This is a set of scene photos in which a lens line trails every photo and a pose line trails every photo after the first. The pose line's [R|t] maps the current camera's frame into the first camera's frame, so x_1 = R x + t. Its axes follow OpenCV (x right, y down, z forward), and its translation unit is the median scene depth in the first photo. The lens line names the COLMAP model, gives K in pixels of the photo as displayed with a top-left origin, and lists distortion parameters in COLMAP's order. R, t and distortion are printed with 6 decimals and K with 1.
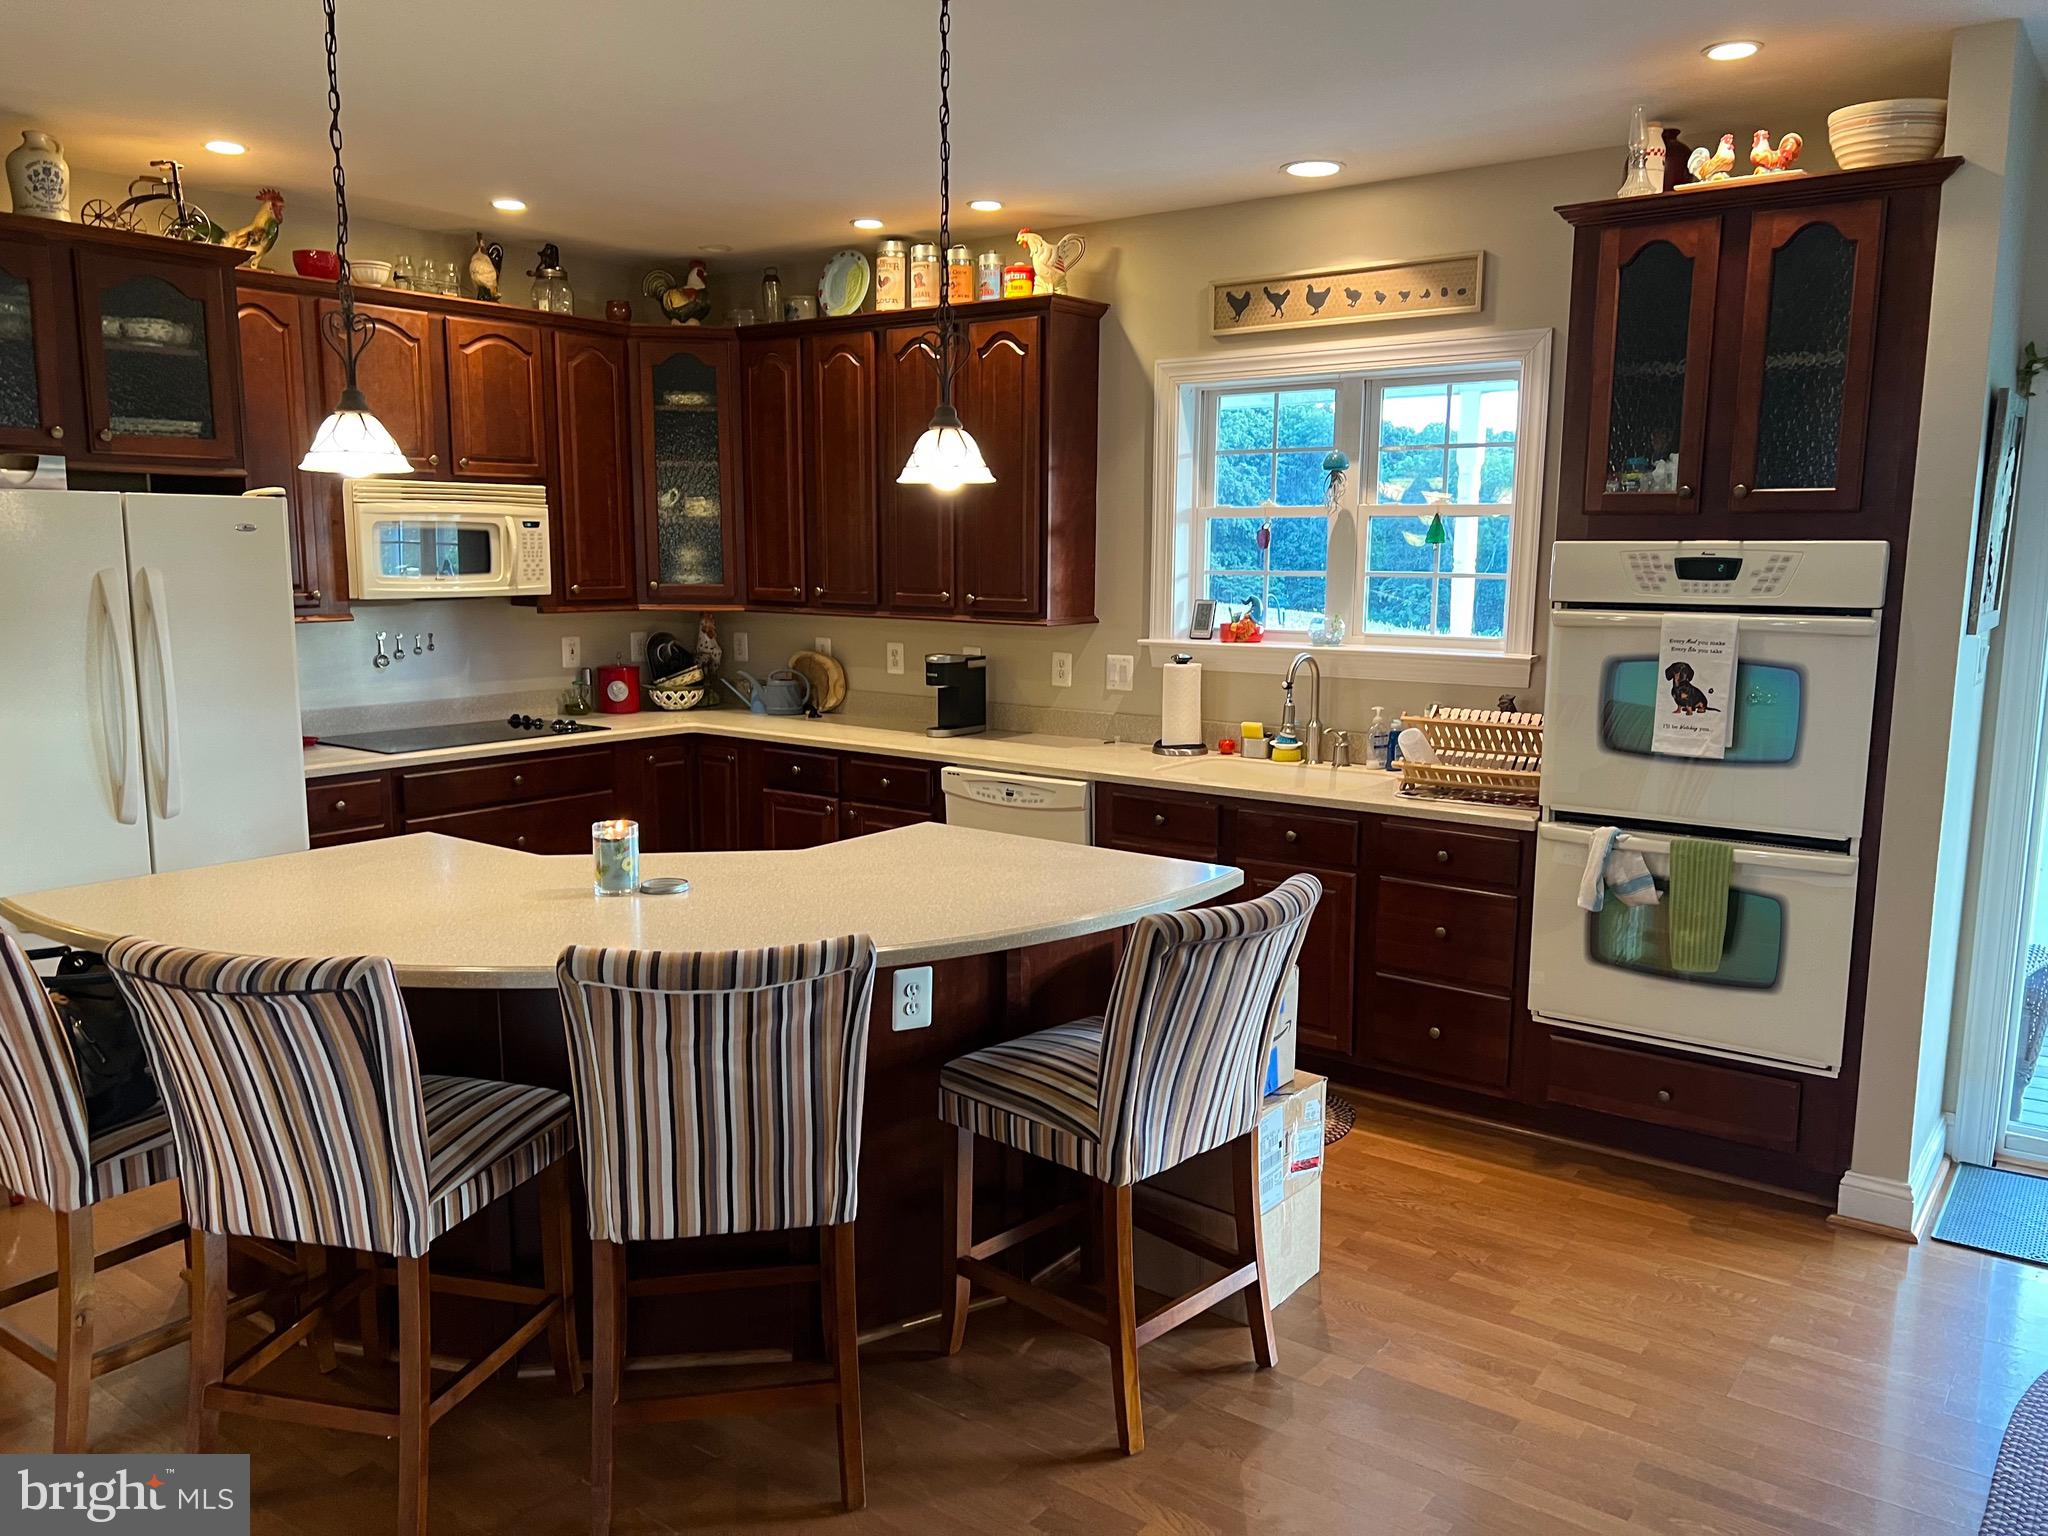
lens RADIAL K [[1574.4, 0, 943.5], [0, 1574.4, 770.9], [0, 0, 1]] dist [0.095389, -0.100769]
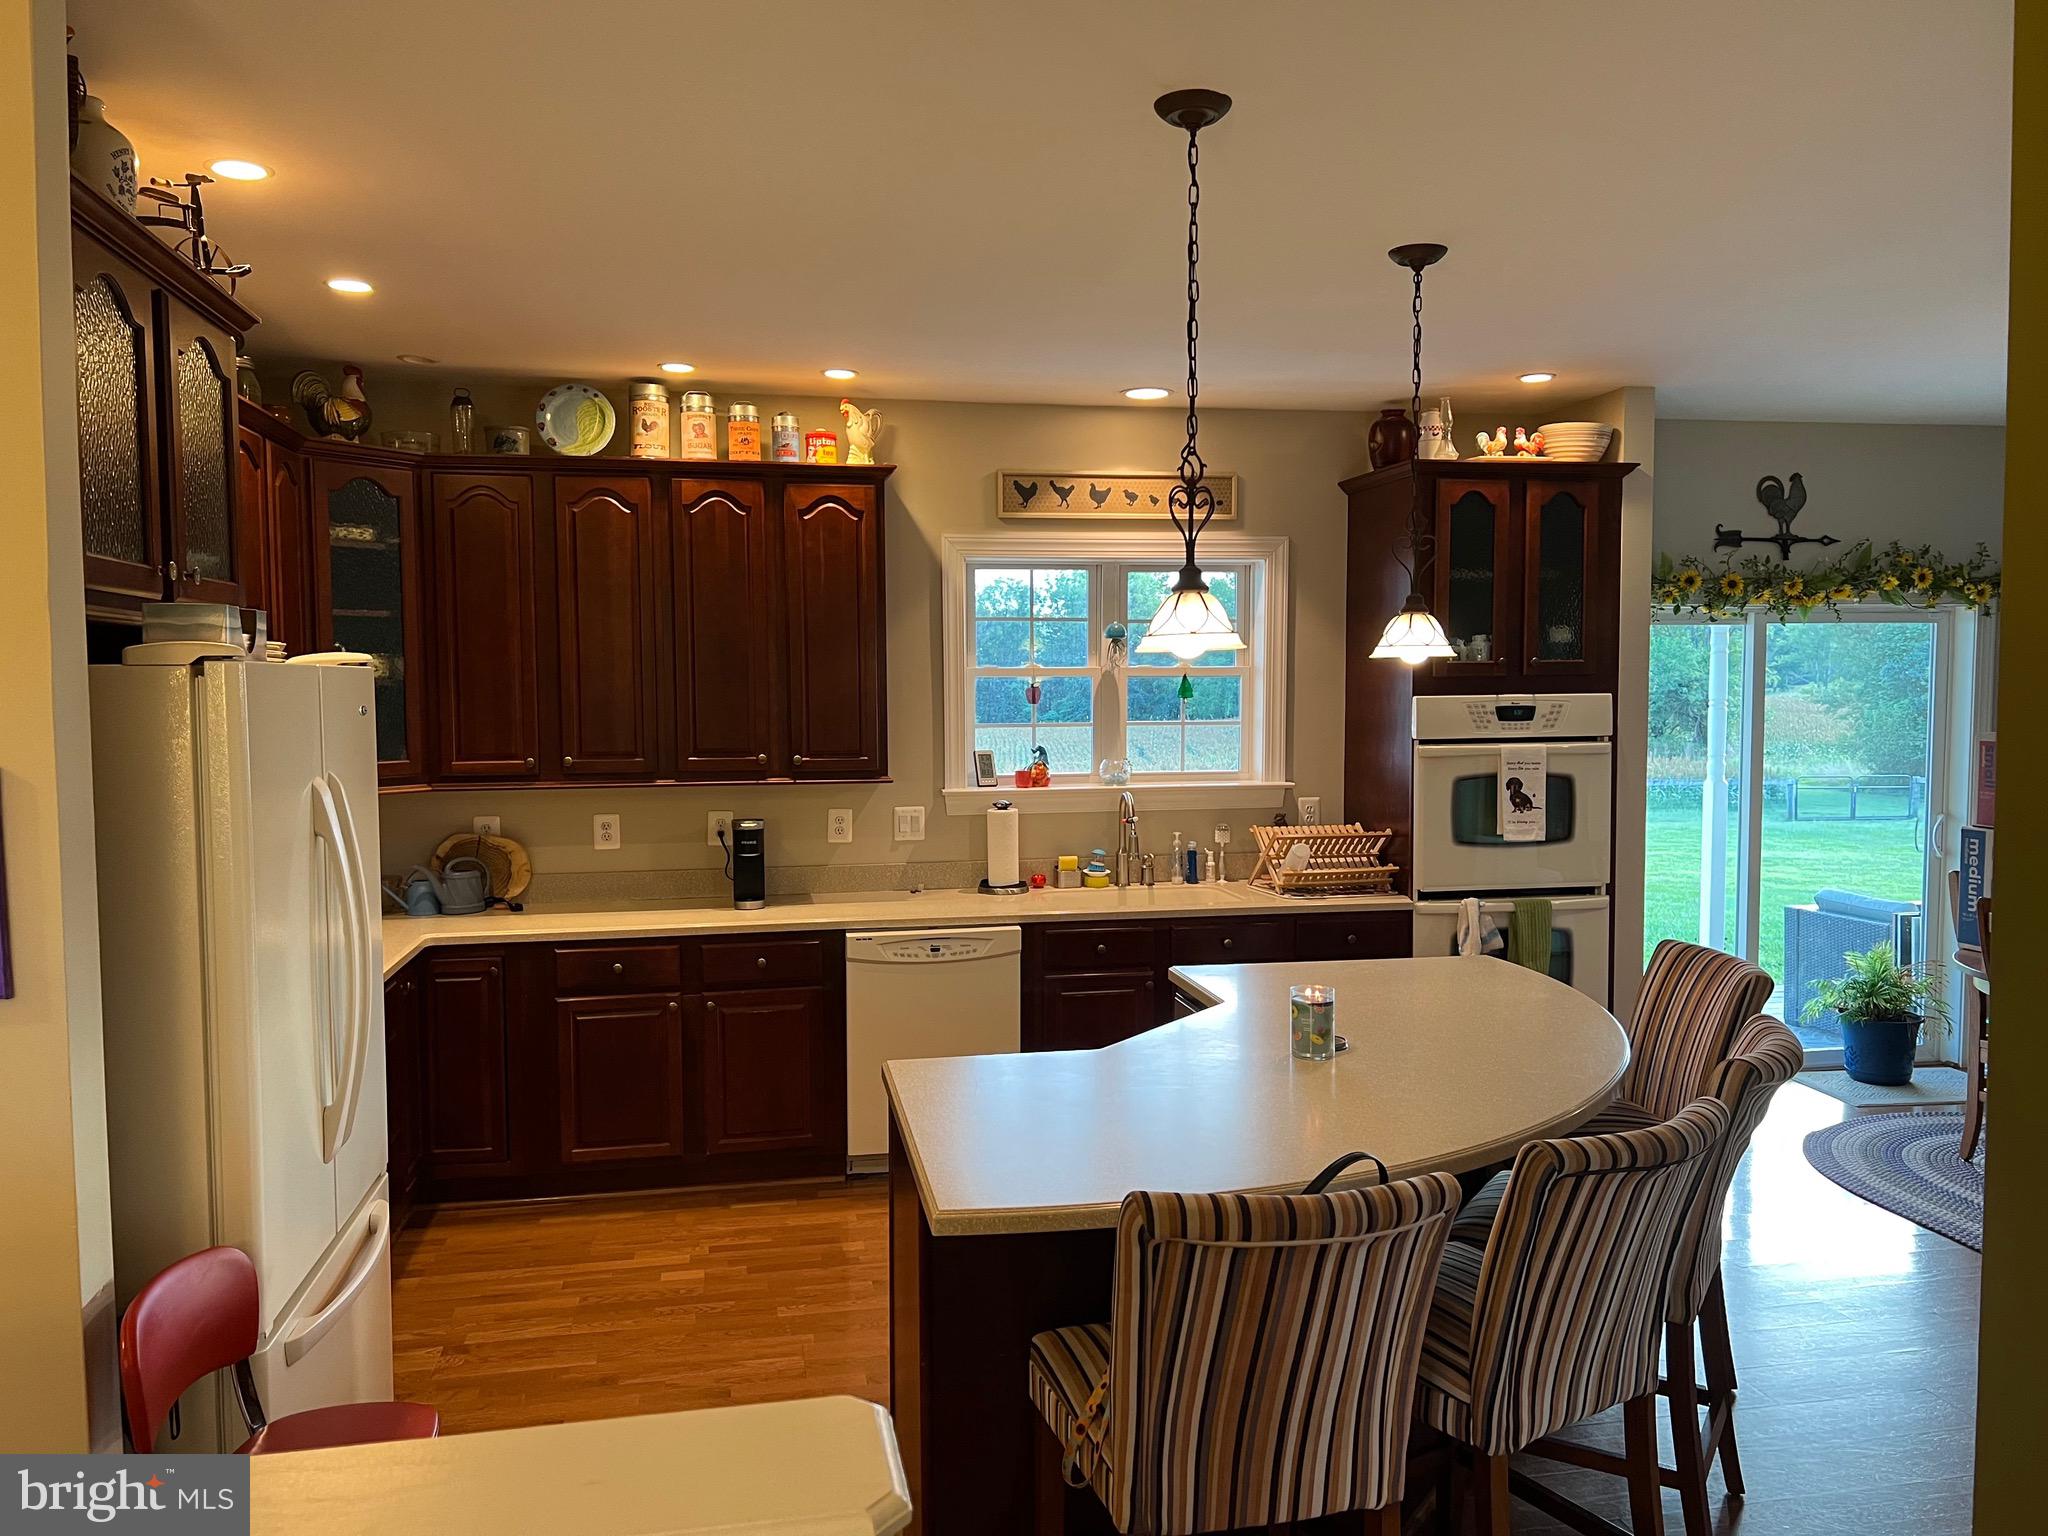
lens RADIAL K [[1574.4, 0, 943.5], [0, 1574.4, 770.9], [0, 0, 1]] dist [0.095389, -0.100769]
pose [[0.649963, -0.055391, 0.757944, -0.758619], [0.120217, 0.992277, -0.030574, -0.071750], [-0.750397, 0.110990, 0.651602, 0.347294]]
